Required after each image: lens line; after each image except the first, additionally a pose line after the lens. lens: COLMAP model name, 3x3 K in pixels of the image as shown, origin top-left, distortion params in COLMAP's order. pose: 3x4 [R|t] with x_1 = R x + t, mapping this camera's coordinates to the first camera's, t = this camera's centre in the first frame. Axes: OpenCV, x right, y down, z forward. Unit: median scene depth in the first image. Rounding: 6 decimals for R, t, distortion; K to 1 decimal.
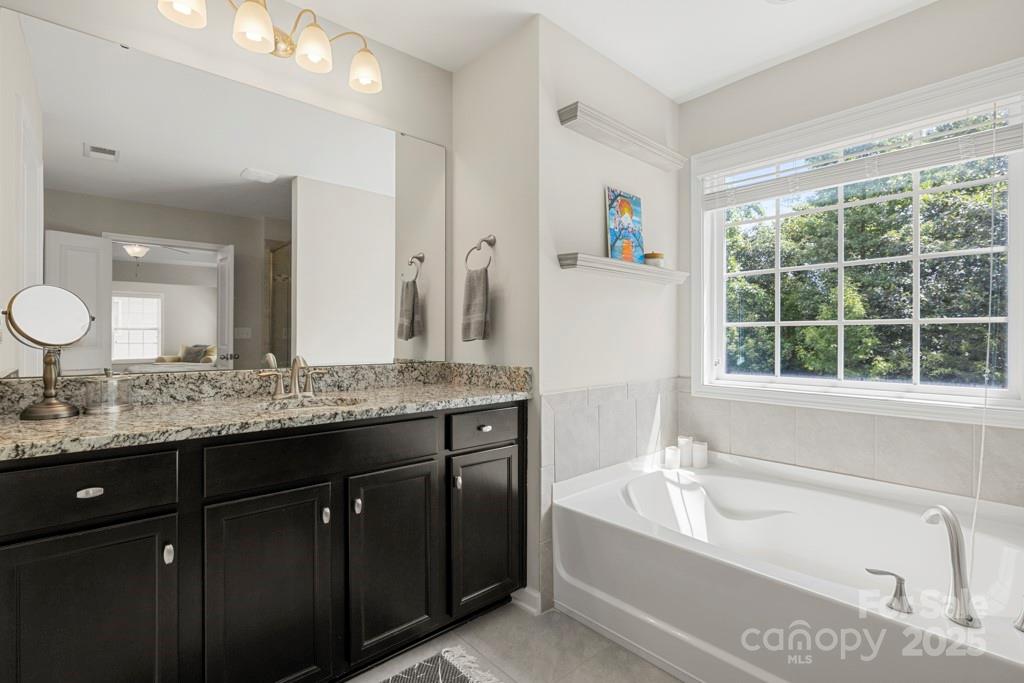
lens RADIAL K [[480.8, 0, 514.8], [0, 480.8, 340.7], [0, 0, 1]] dist [-0.004069, 0.000137]
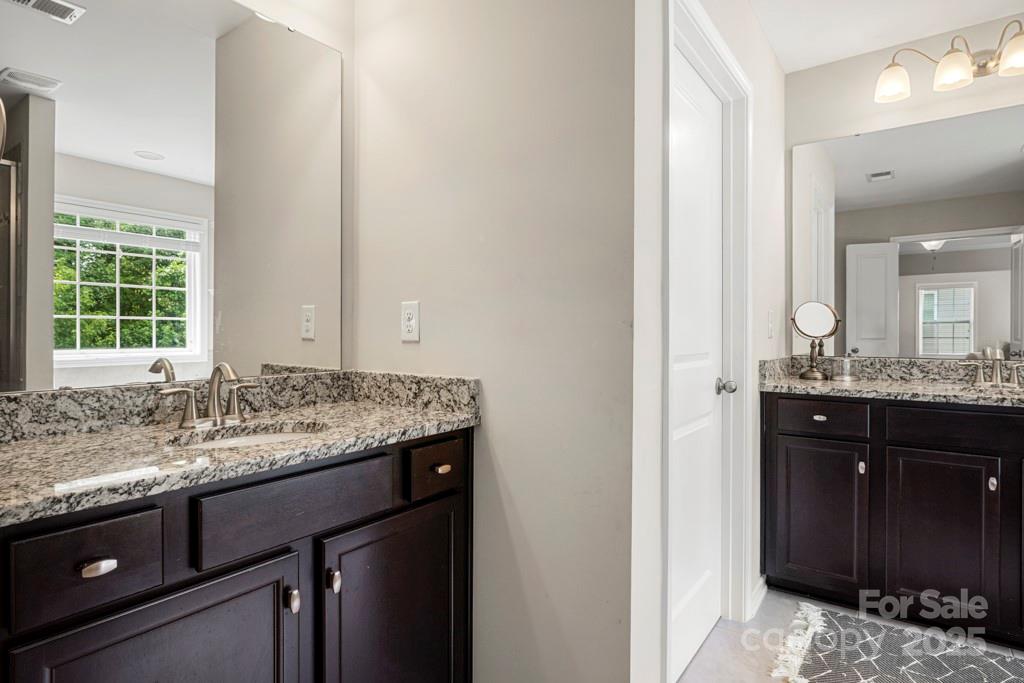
lens RADIAL K [[552.3, 0, 514.7], [0, 552.3, 332.8], [0, 0, 1]] dist [-0.007168, -0.000360]
pose [[0.214507, -0.000914, -0.976722, 0.623917], [-0.002661, 0.999995, -0.001520, 0.000301], [0.976719, 0.002925, 0.214504, -0.399564]]
